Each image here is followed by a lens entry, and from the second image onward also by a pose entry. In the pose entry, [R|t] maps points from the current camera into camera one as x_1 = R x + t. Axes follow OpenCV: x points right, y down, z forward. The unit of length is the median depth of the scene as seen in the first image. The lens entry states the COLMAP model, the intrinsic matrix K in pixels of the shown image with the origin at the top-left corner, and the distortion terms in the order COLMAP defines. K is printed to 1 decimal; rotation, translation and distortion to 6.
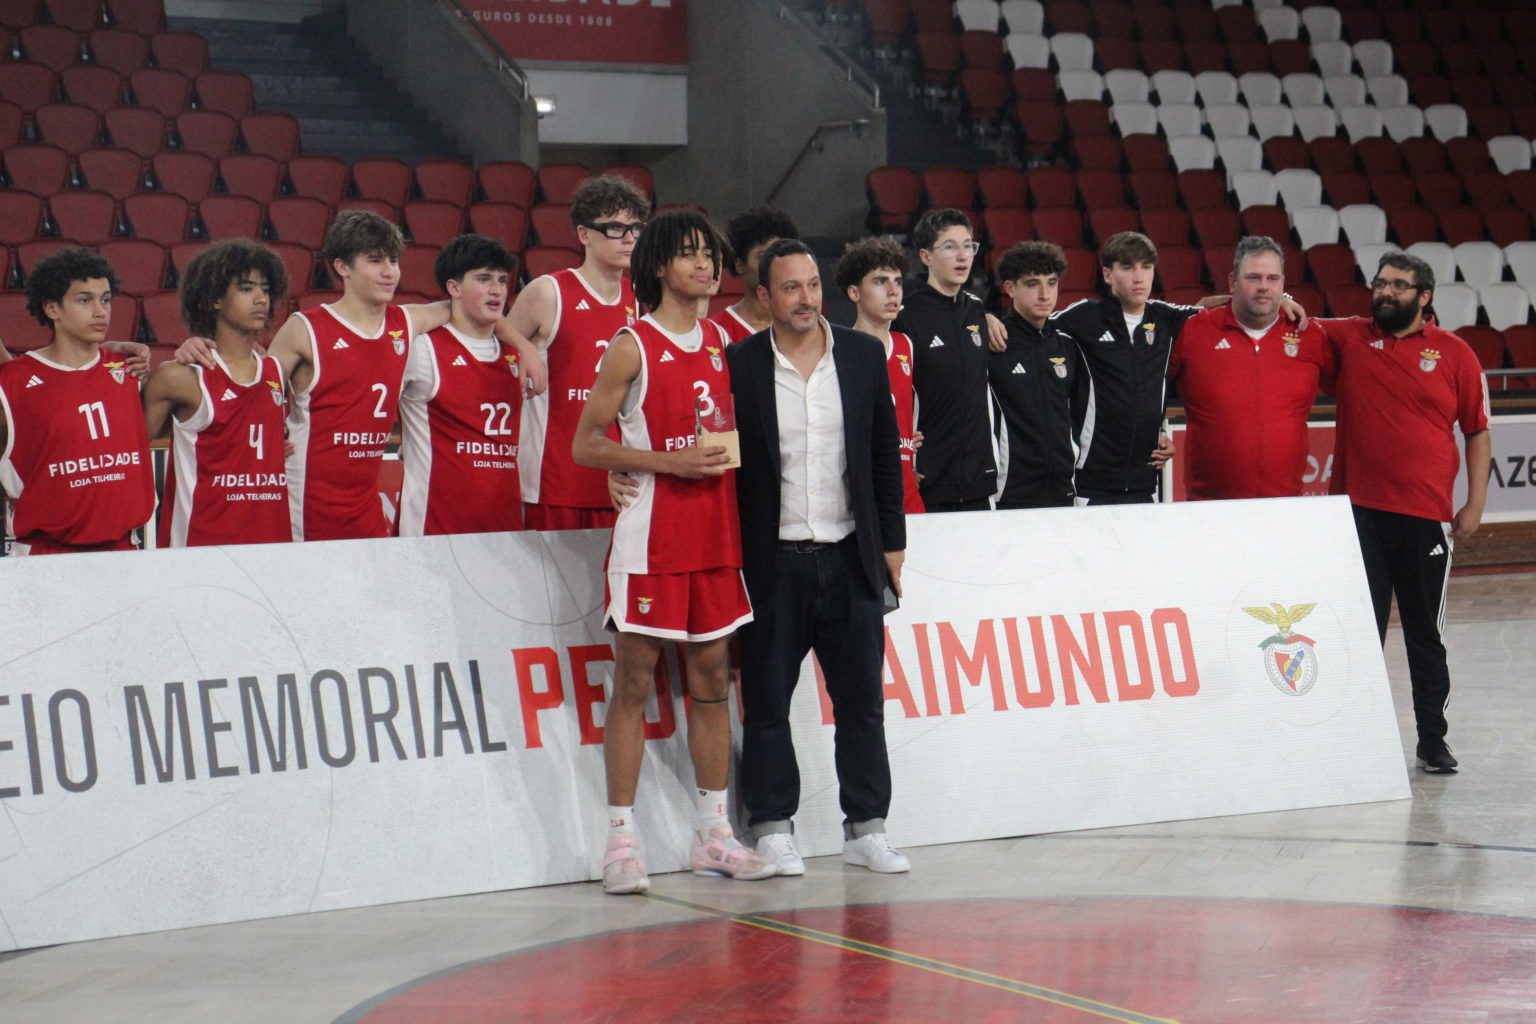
lens RADIAL K [[3895.7, 0, 801.6], [0, 3895.7, 513.8], [0, 0, 1]] dist [0.518409, 0.000000]
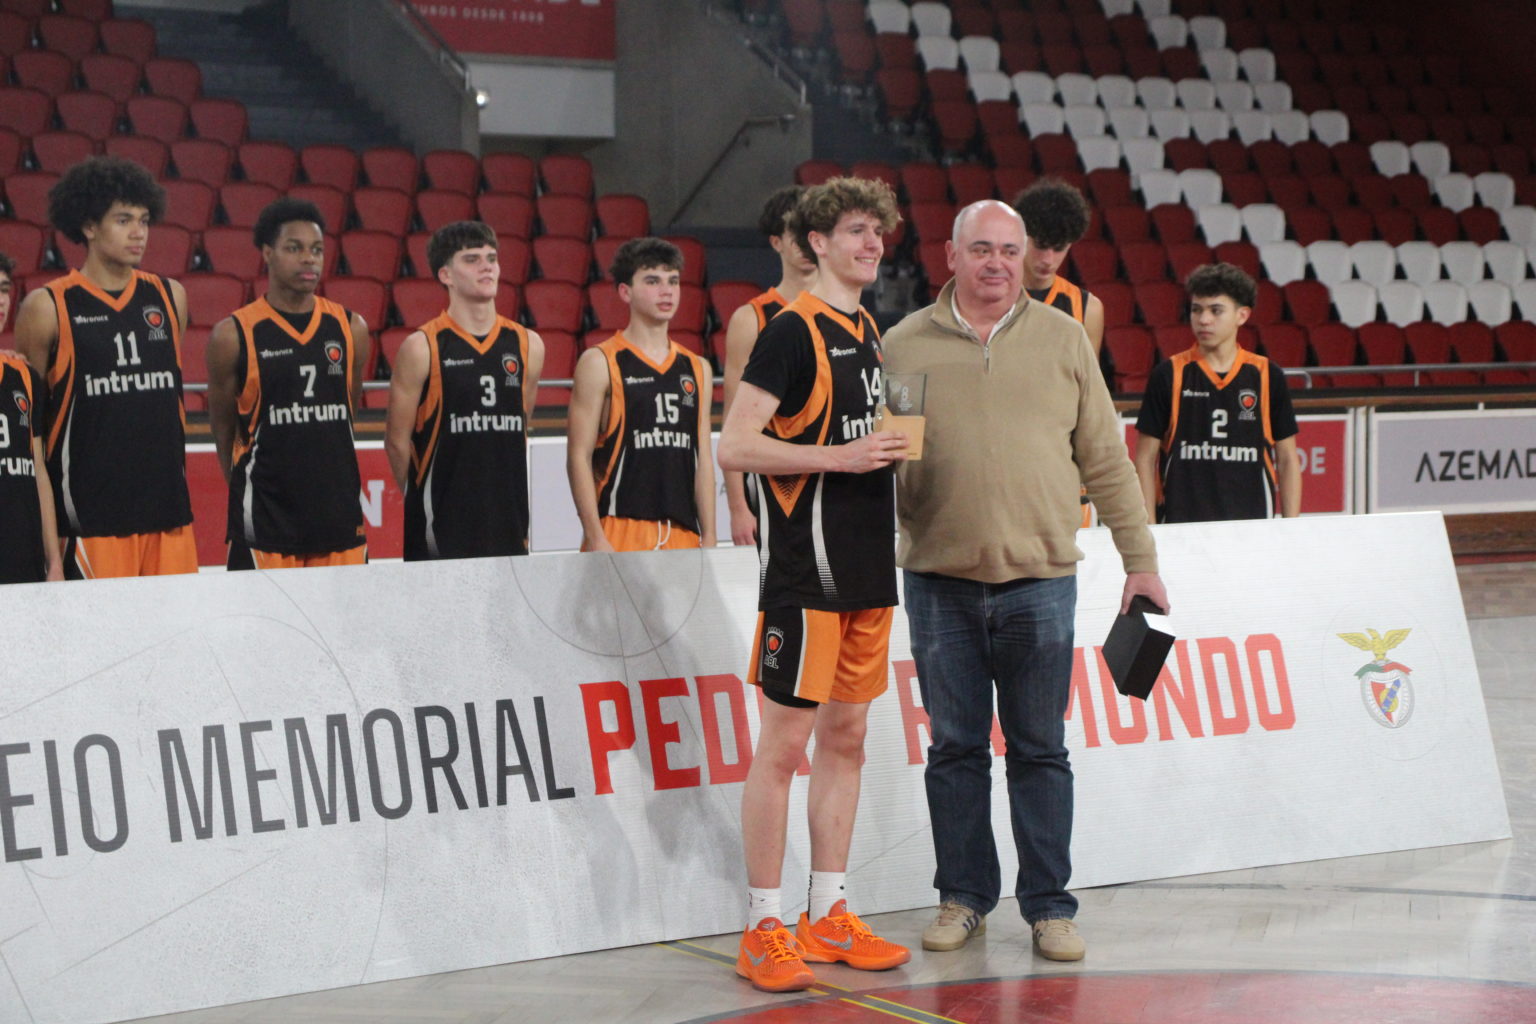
lens RADIAL K [[3431.3, 0, 781.7], [0, 3431.3, 505.6], [0, 0, 1]] dist [0.407507, 0.000000]
pose [[0.998974, 0.009066, 0.044373, -0.062985], [-0.009514, 0.999906, 0.009900, -0.014920], [-0.044279, -0.010312, 0.998966, 0.203597]]
